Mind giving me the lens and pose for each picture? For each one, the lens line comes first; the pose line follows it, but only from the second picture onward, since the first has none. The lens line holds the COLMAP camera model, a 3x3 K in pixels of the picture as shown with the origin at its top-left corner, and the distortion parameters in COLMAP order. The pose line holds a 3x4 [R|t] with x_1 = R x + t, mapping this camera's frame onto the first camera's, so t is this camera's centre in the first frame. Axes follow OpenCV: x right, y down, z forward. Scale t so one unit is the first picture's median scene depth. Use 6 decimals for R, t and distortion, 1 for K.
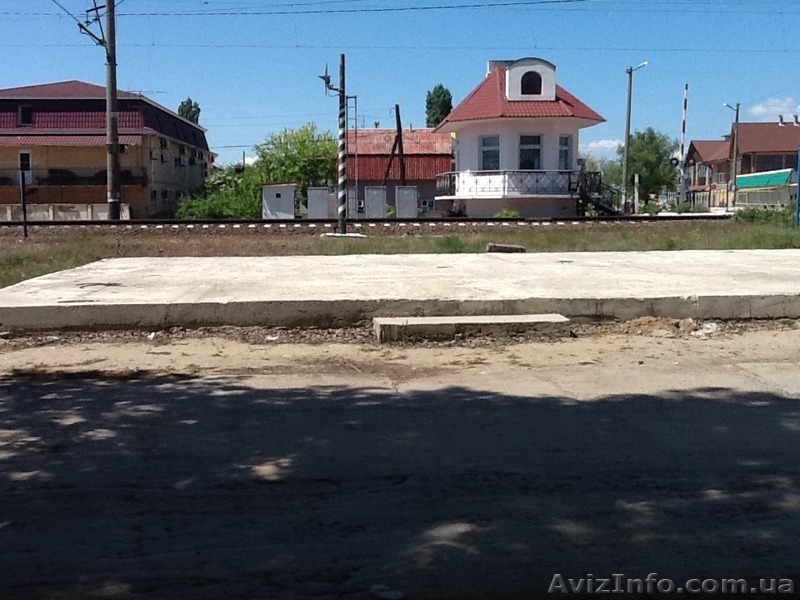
lens RADIAL K [[928.7, 0, 400.0], [0, 928.7, 300.0], [0, 0, 1]] dist [-0.013657, -0.039807]
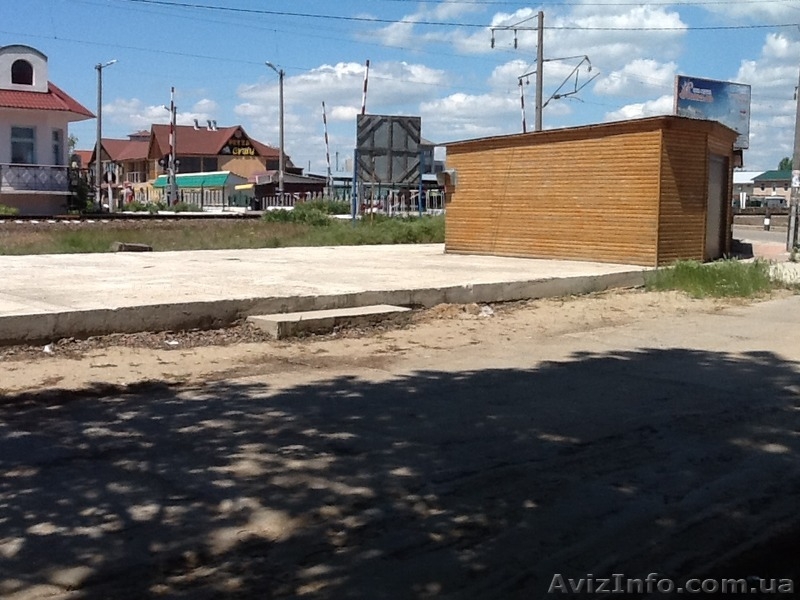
lens RADIAL K [[928.7, 0, 400.0], [0, 928.7, 300.0], [0, 0, 1]] dist [-0.013657, -0.039807]
pose [[0.804026, -0.044241, 0.592946, -0.127508], [0.042719, 0.998949, 0.016607, -0.002224], [-0.593058, 0.011977, 0.805071, 0.022083]]
